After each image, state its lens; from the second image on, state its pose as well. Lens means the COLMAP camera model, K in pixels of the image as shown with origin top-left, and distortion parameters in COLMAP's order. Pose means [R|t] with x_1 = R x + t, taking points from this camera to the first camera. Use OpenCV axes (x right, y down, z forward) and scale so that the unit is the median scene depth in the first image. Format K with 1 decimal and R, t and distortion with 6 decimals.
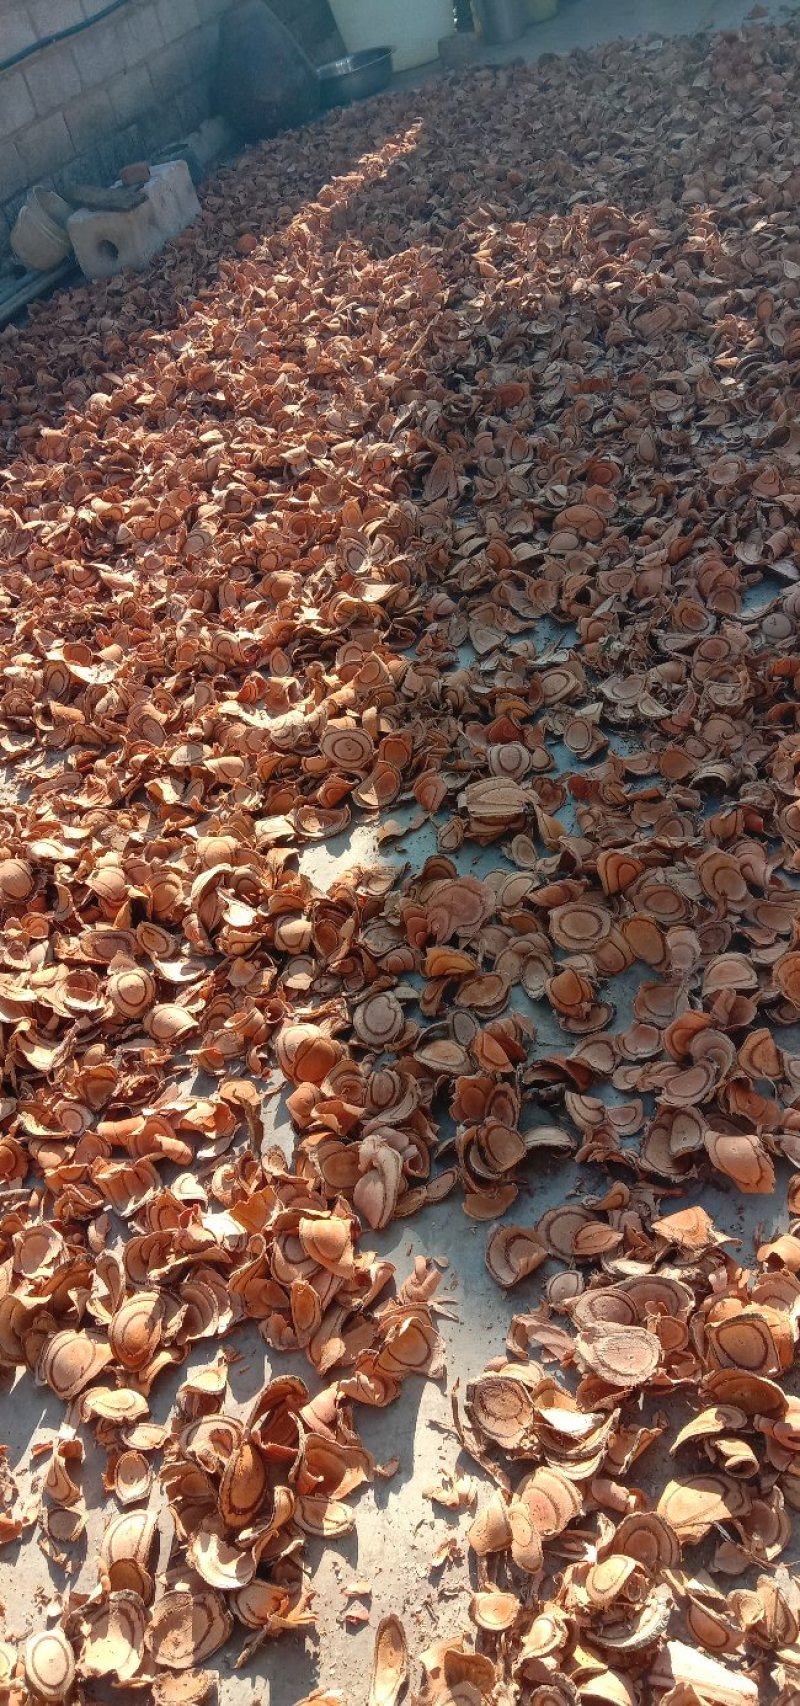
lens RADIAL K [[1223.8, 0, 400.0], [0, 1223.8, 853.0], [0, 0, 1]] dist [0.110596, -0.246556]
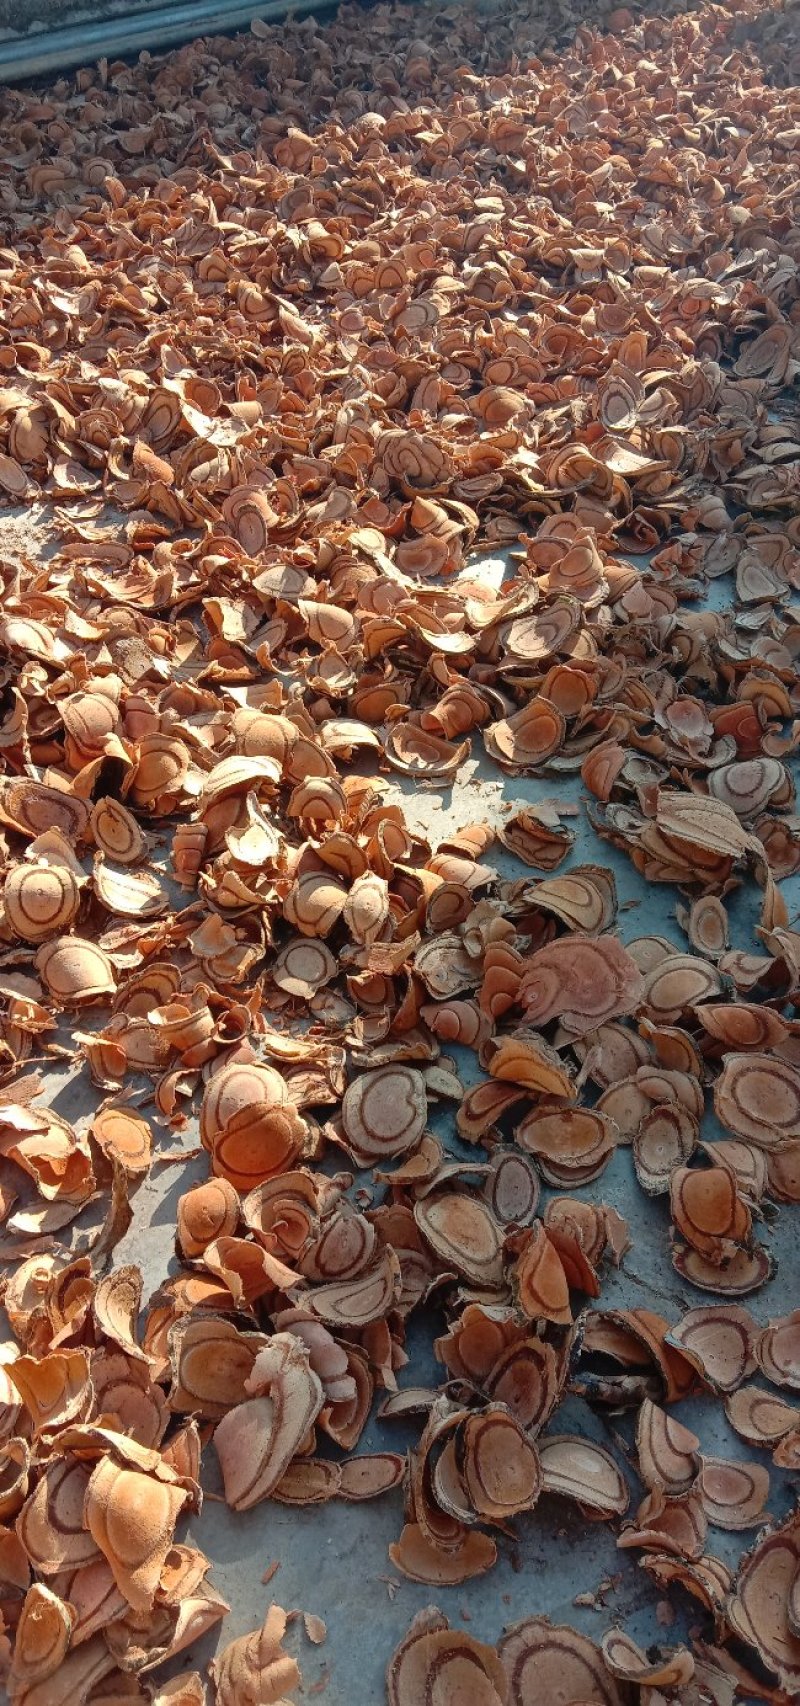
lens RADIAL K [[1223.8, 0, 400.0], [0, 1223.8, 853.0], [0, 0, 1]] dist [0.110596, -0.246556]
pose [[0.923543, 0.380292, -0.049457, -0.021287], [-0.374958, 0.922503, 0.091624, -0.027502], [0.080468, -0.066075, 0.994565, 0.308814]]
